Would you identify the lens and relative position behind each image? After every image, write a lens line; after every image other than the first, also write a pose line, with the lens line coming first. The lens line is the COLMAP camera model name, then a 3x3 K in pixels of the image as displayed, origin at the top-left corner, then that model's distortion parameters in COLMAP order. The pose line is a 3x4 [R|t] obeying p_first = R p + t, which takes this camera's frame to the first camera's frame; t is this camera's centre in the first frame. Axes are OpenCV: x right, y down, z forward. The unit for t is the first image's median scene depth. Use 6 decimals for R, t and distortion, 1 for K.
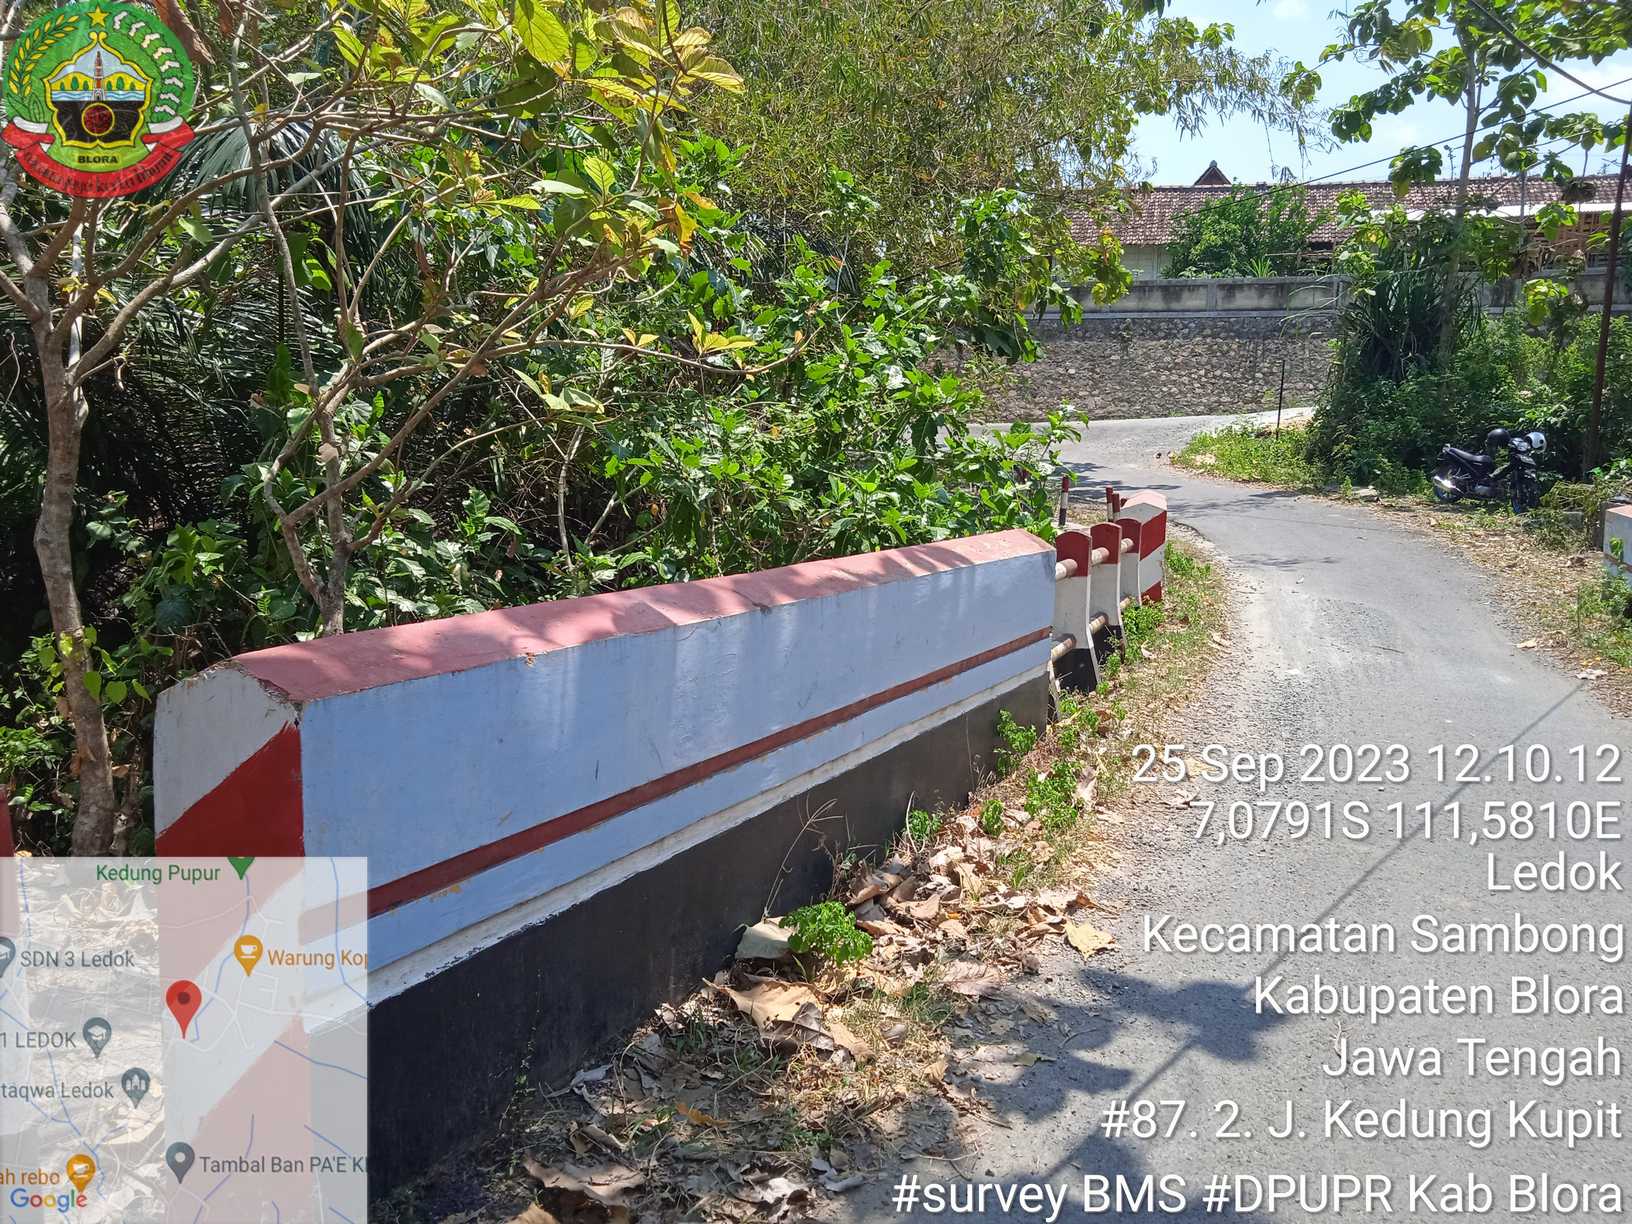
lens RADIAL K [[1338.7, 0, 837.1], [0, 1338.7, 614.4], [0, 0, 1]] dist [0.054107, -0.077607]
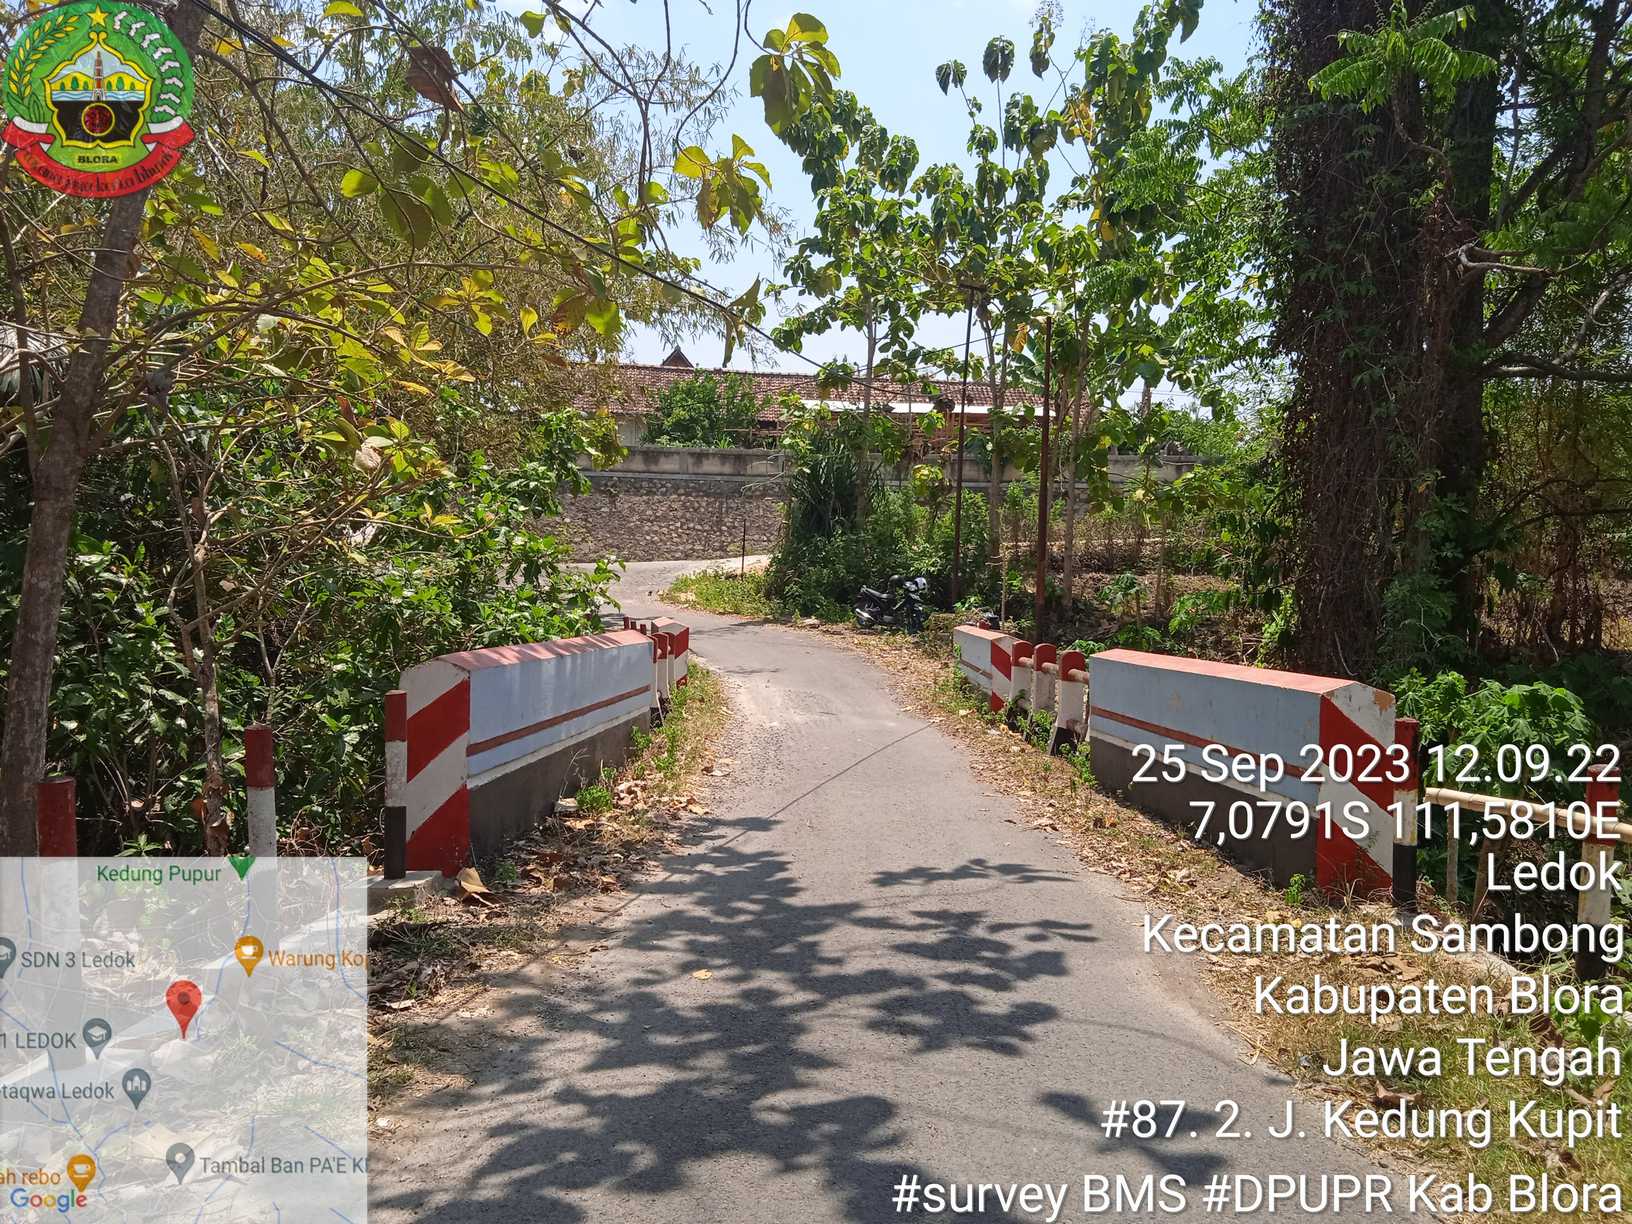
lens RADIAL K [[1625.4, 0, 816.0], [0, 1625.4, 612.0], [0, 0, 1]] dist [0.075970, 0.143808]
pose [[0.929832, -0.000187, 0.367984, -0.177001], [0.040155, 0.994080, -0.100960, 0.057589], [-0.365786, 0.108652, 0.924335, -0.446630]]
